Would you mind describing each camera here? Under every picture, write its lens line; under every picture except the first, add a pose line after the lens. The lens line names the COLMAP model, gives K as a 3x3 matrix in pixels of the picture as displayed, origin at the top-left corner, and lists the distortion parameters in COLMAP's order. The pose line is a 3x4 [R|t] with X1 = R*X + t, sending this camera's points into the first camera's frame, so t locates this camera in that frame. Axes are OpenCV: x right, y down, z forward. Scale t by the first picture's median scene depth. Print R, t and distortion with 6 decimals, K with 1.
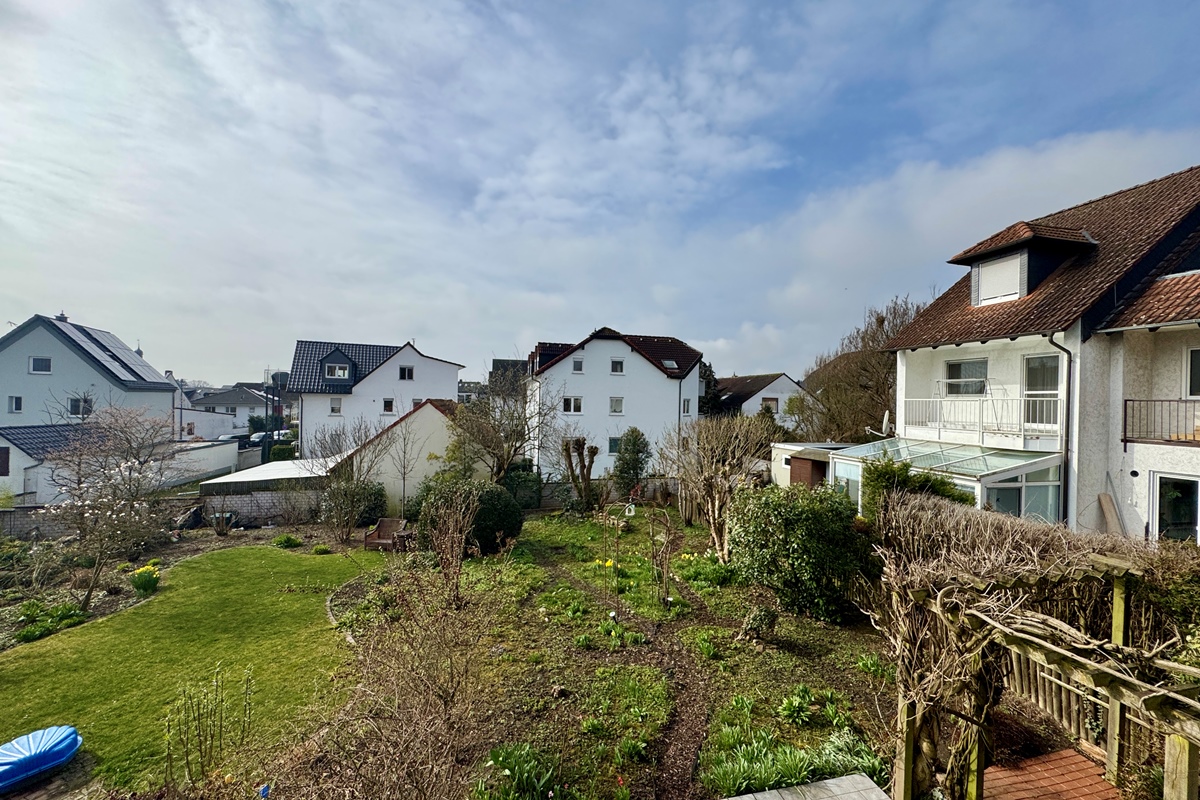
lens RADIAL K [[480.1, 0, 600.0], [0, 480.1, 400.0], [0, 0, 1]] dist [-0.003164, 0.000135]
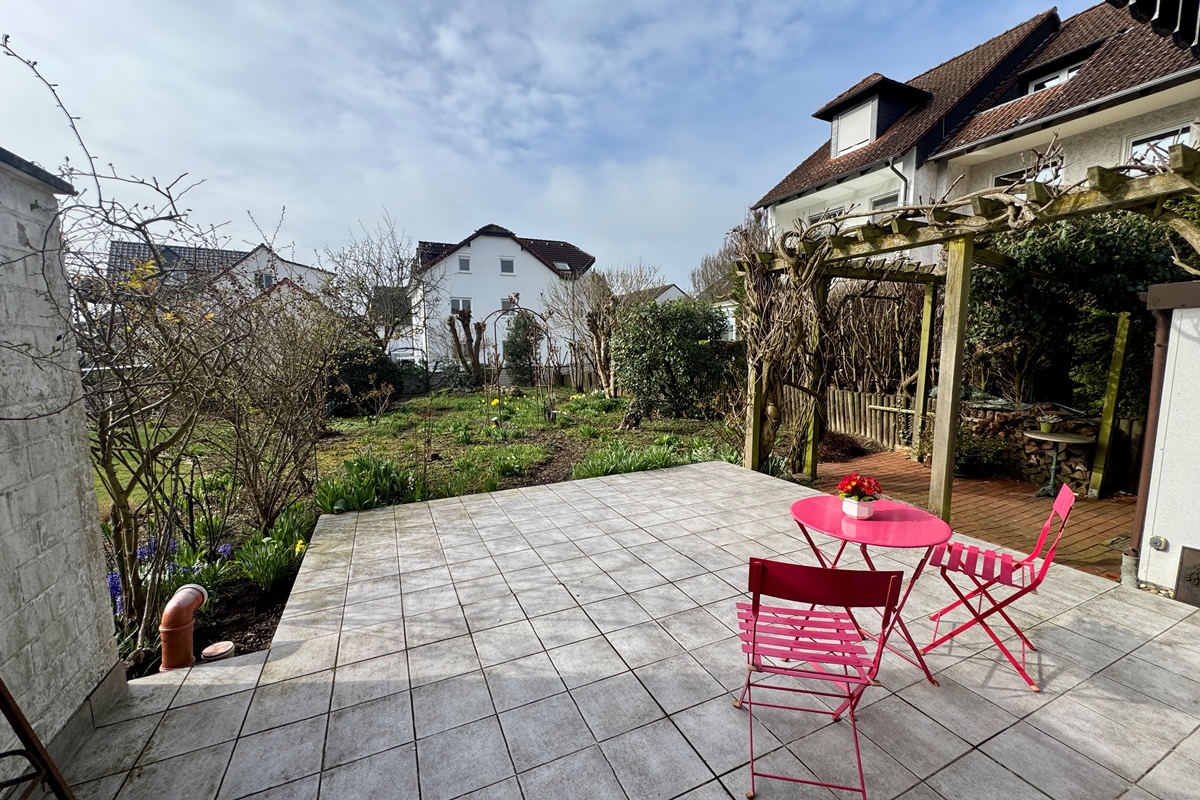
lens RADIAL K [[479.7, 0, 600.0], [0, 479.7, 400.0], [0, 0, 1]] dist [-0.000175, 0.000224]
pose [[0.978634, -0.050300, 0.199363, 0.033025], [0.027694, 0.993025, 0.114602, 0.231384], [-0.203737, -0.106632, 0.973201, 0.004988]]
